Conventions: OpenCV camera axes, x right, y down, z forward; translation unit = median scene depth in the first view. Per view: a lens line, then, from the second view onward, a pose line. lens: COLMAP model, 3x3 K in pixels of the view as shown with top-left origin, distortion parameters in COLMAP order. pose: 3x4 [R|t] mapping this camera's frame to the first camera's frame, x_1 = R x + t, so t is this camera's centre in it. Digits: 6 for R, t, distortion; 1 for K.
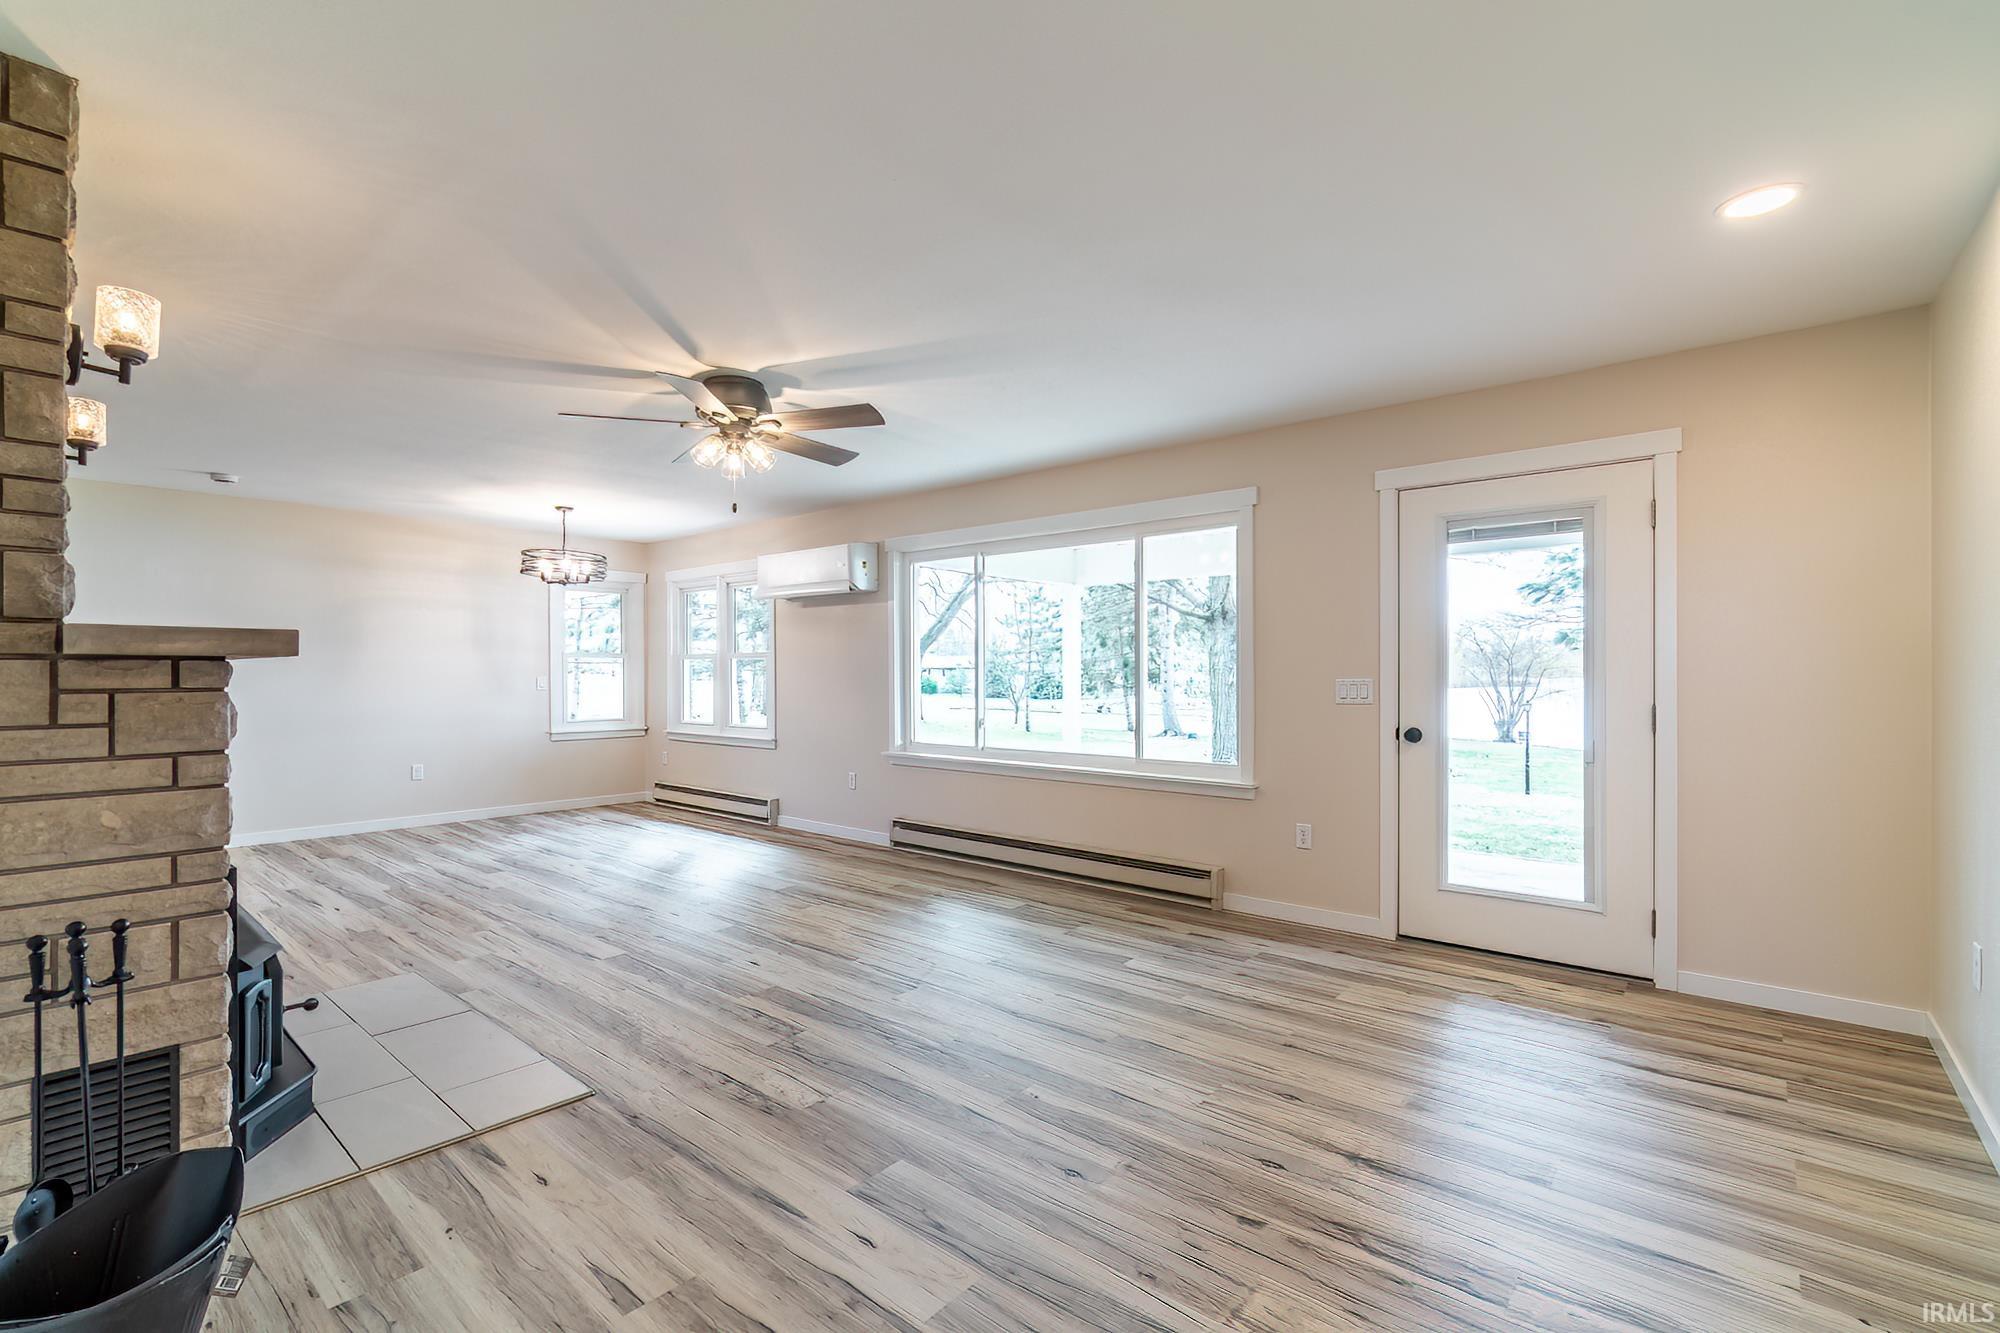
lens RADIAL K [[861.4, 0, 1007.8], [0, 861.4, 674.2], [0, 0, 1]] dist [-0.000839, 0.000057]
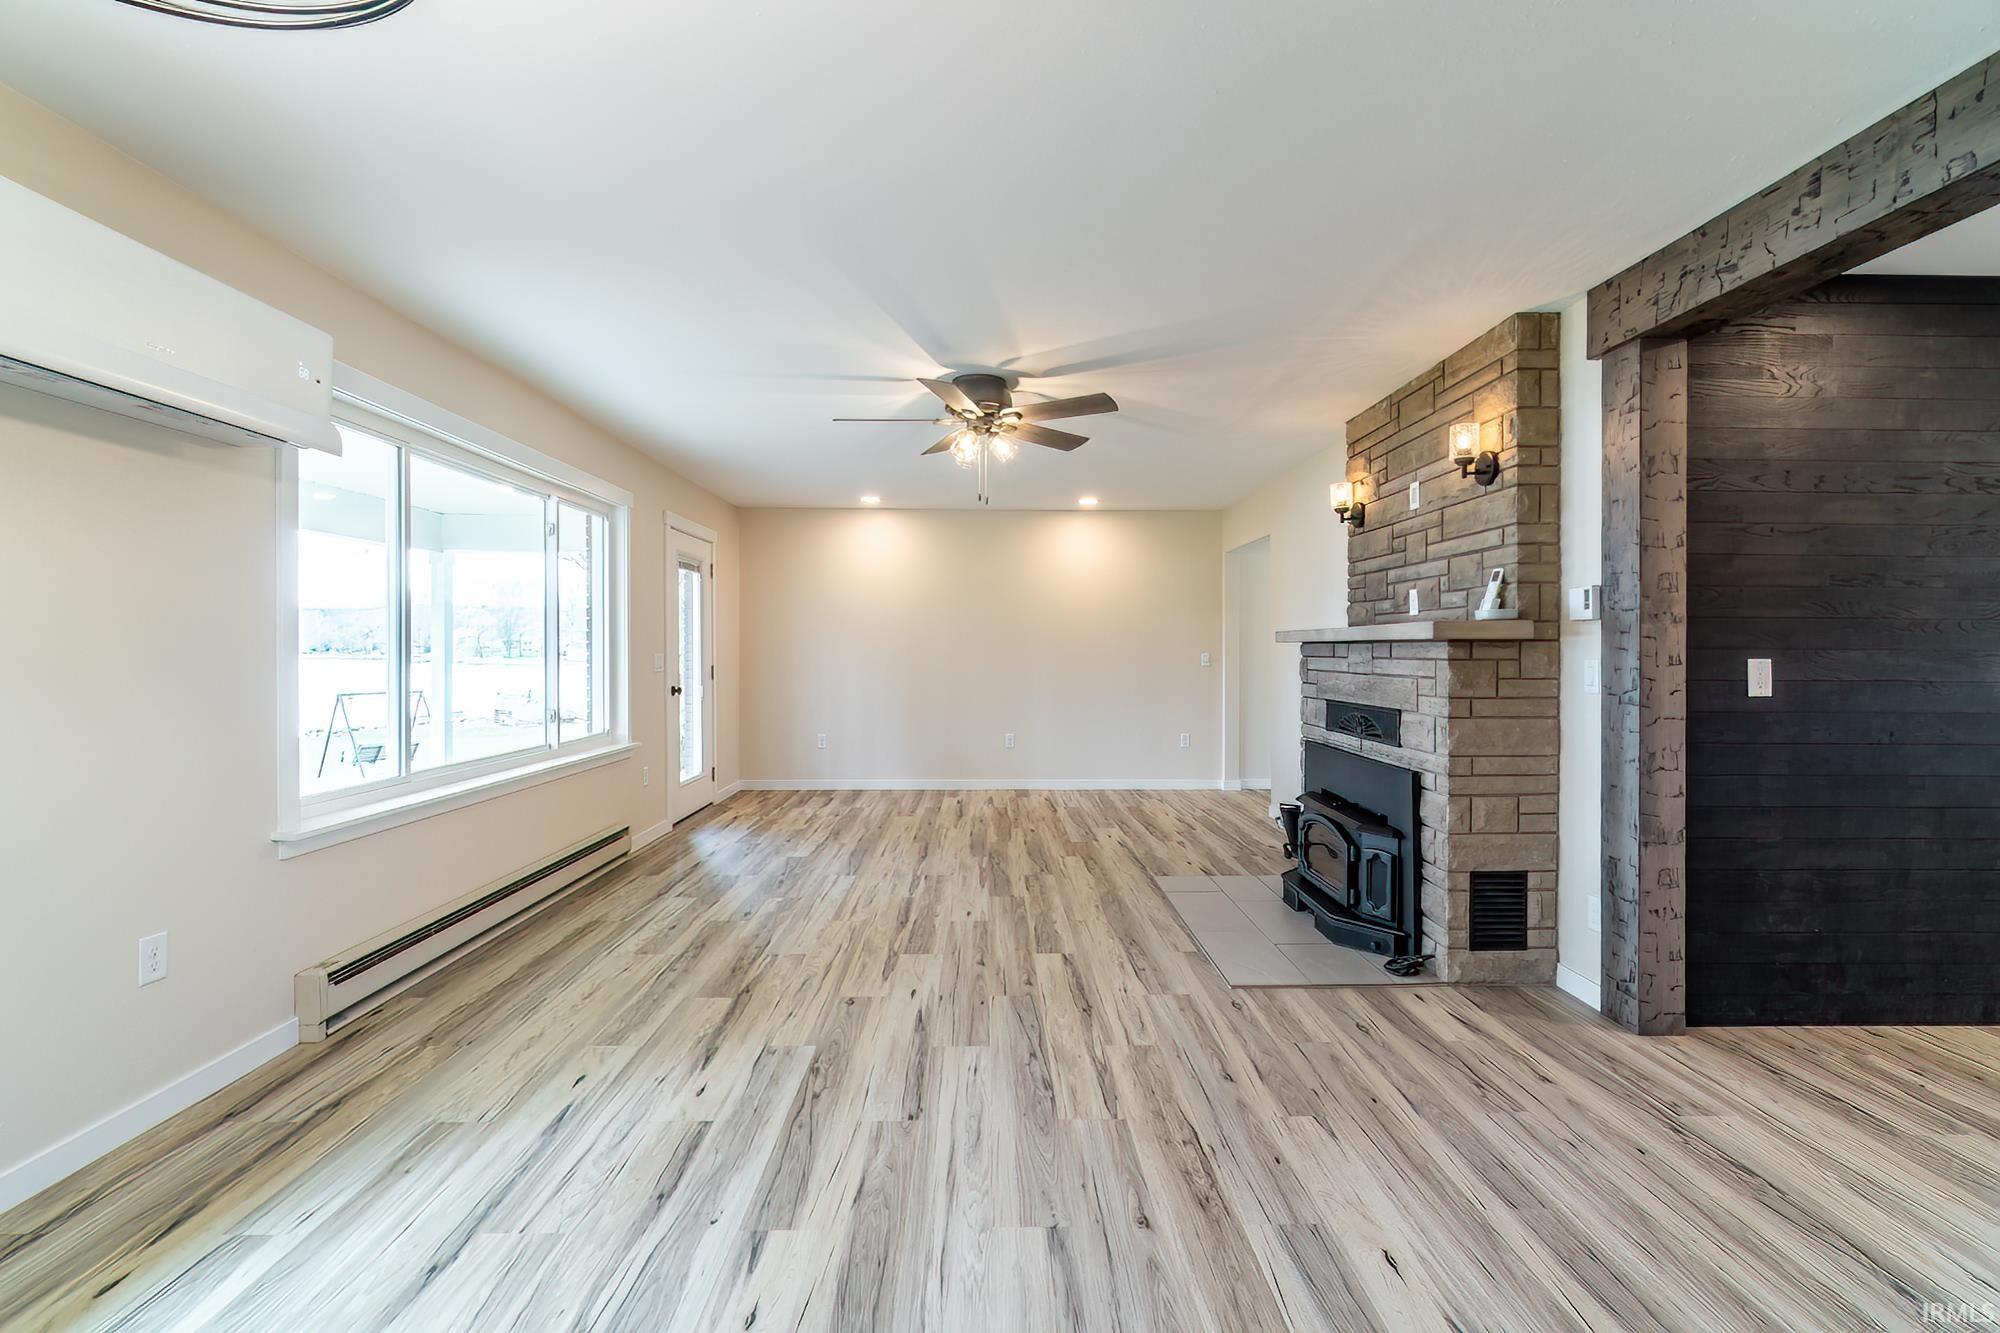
lens RADIAL K [[880.9, 0, 1002.1], [0, 880.9, 653.6], [0, 0, 1]] dist [-0.003161, -0.000467]
pose [[-0.644712, -0.003799, 0.764416, -1.222409], [0.001477, 0.999980, 0.006215, -0.002905], [-0.764424, 0.005136, -0.644693, 1.752610]]
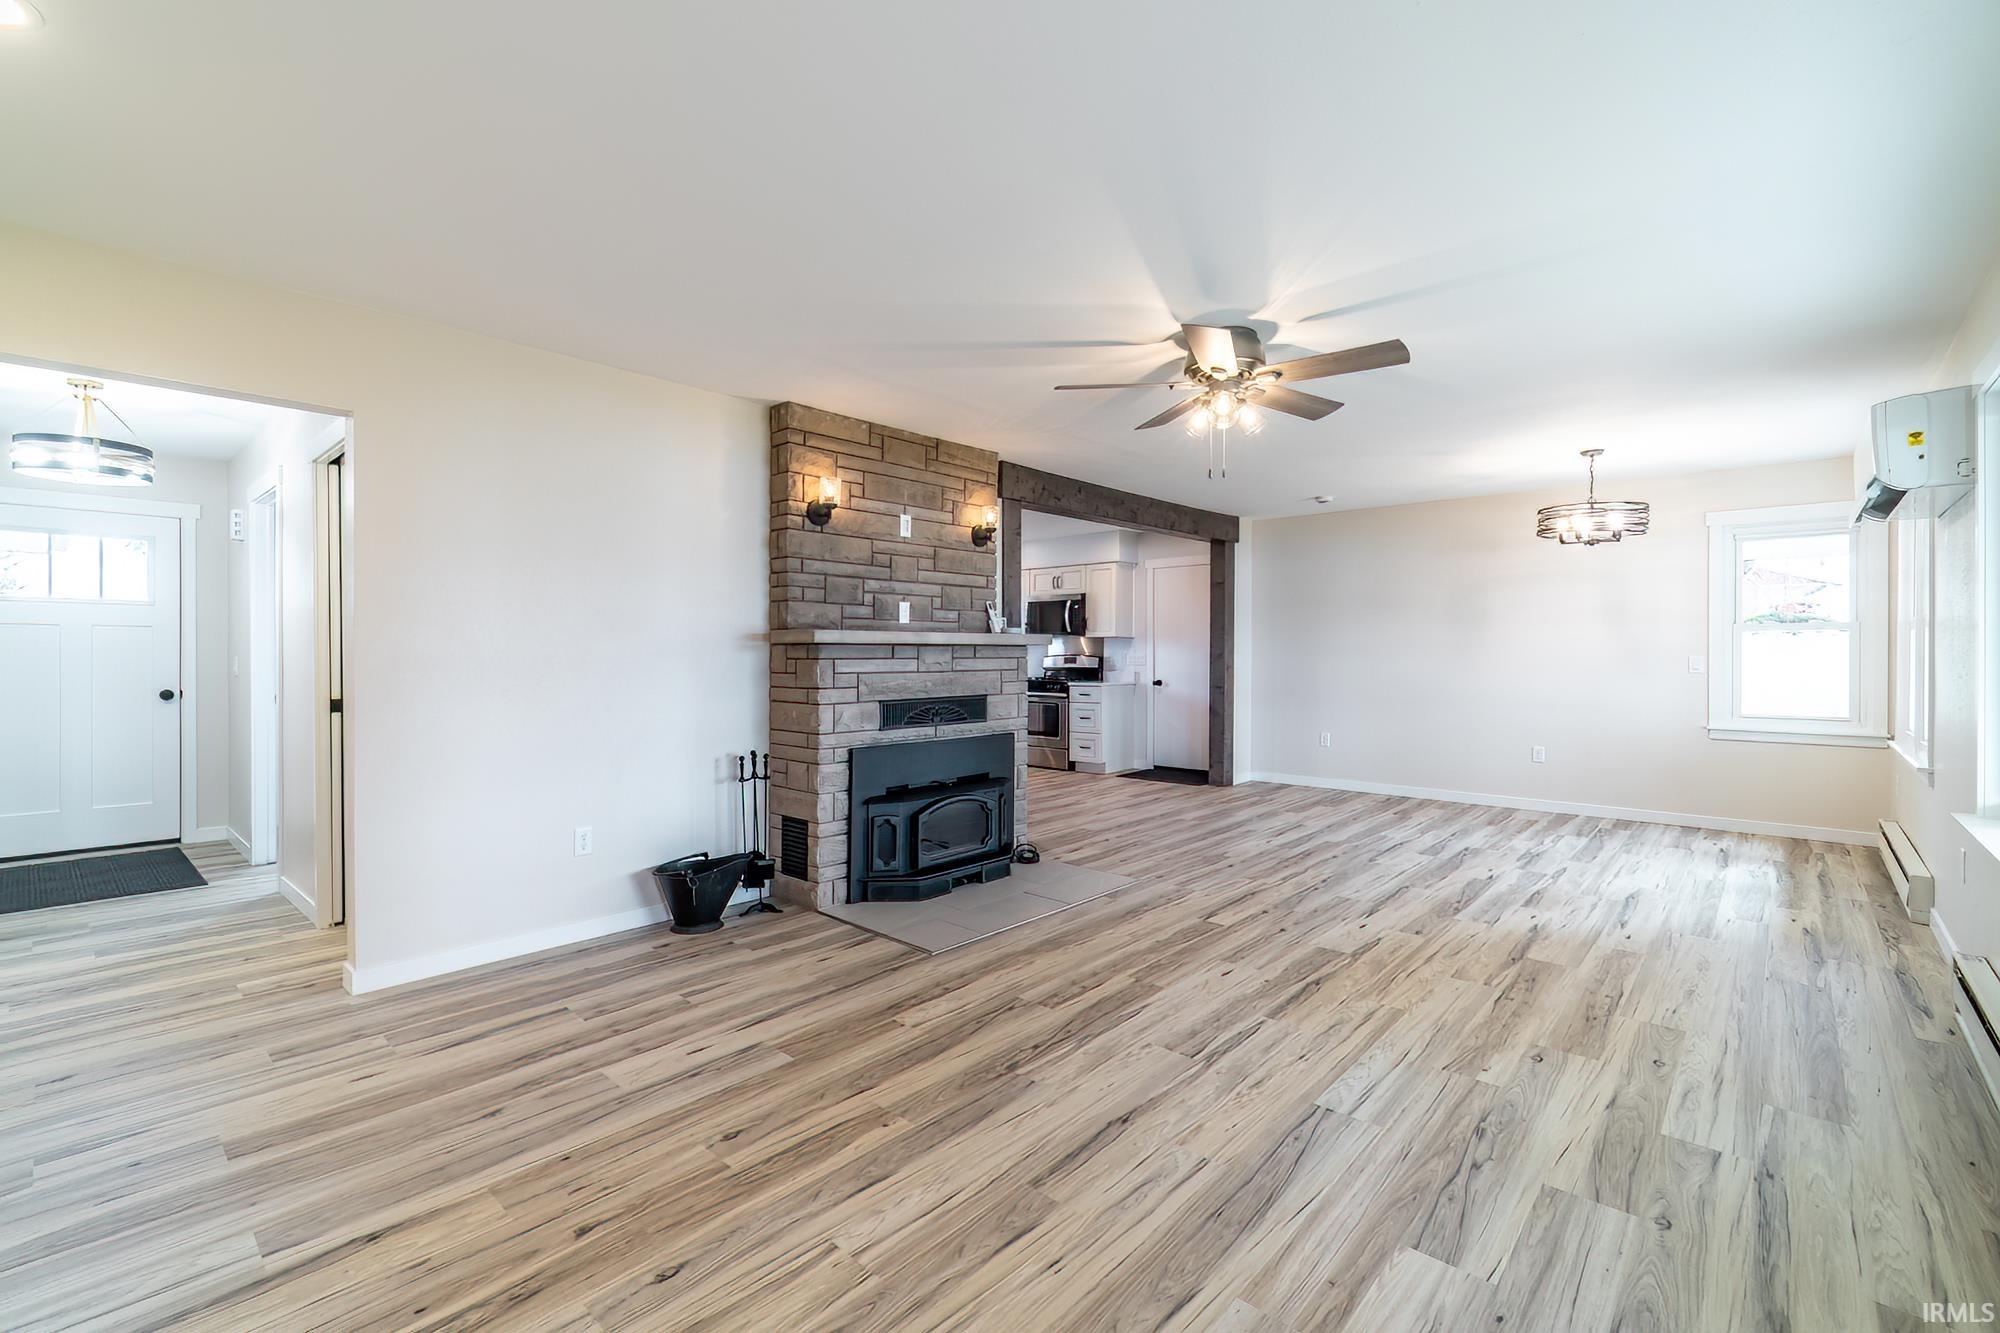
lens RADIAL K [[901.7, 0, 975.9], [0, 901.7, 660.8], [0, 0, 1]] dist [-0.000535, 0.000055]
pose [[-0.054279, 0.011297, -0.998462, 0.684770], [-0.002703, 0.999931, 0.011461, -0.002056], [0.998522, 0.003321, -0.054245, 0.817068]]
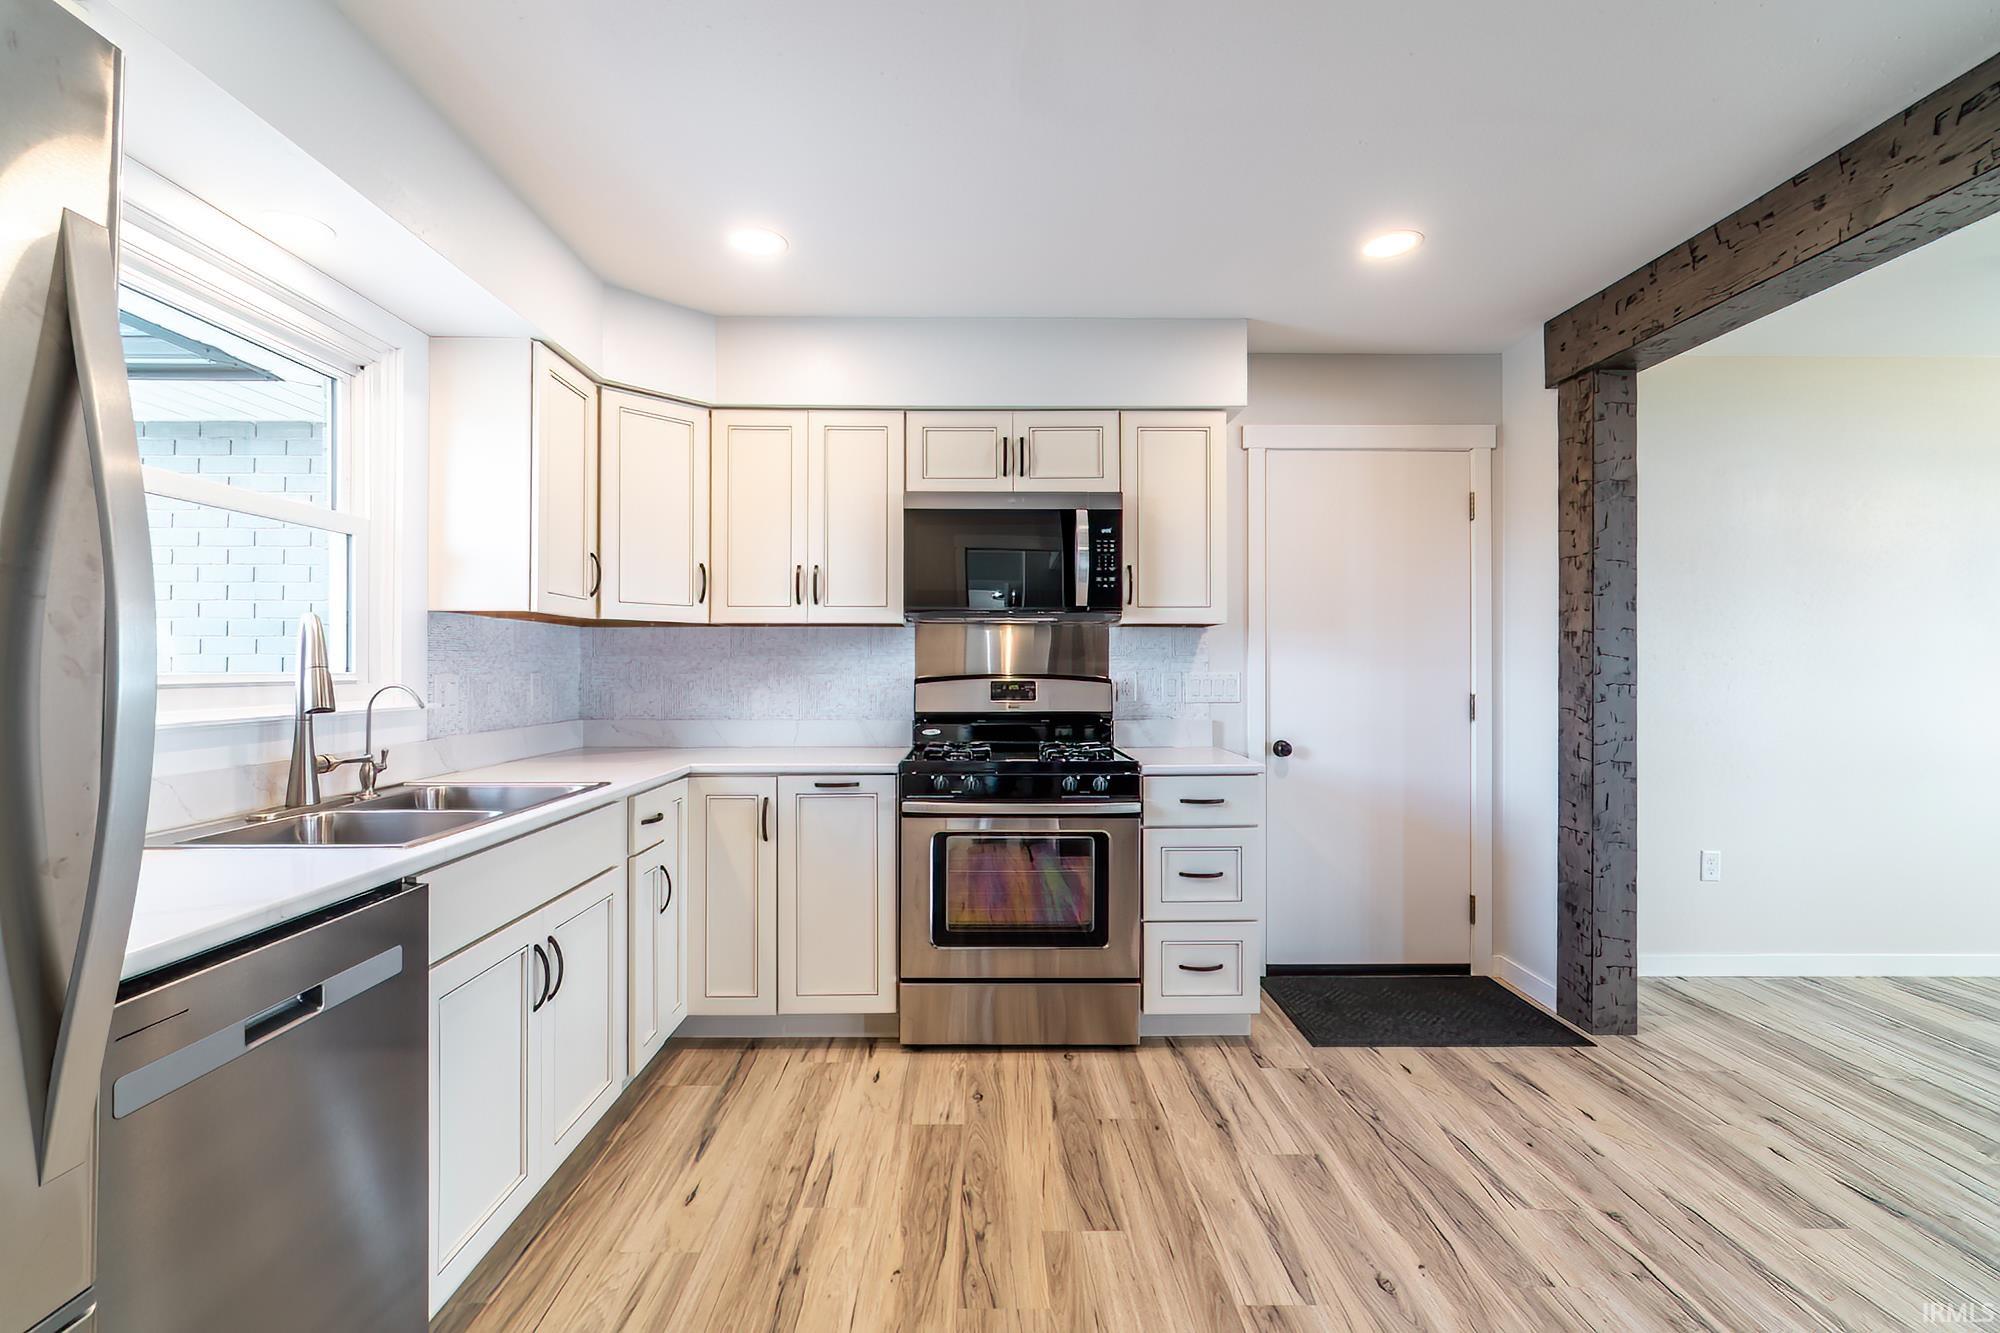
lens RADIAL K [[889.8, 0, 990.2], [0, 889.8, 660.5], [0, 0, 1]] dist [-0.002693, 0.000002]
pose [[0.639686, -0.005044, -0.768620, -1.350965], [-0.002566, 0.999959, -0.008697, 0.002528], [0.768632, 0.007536, 0.639647, 0.337280]]
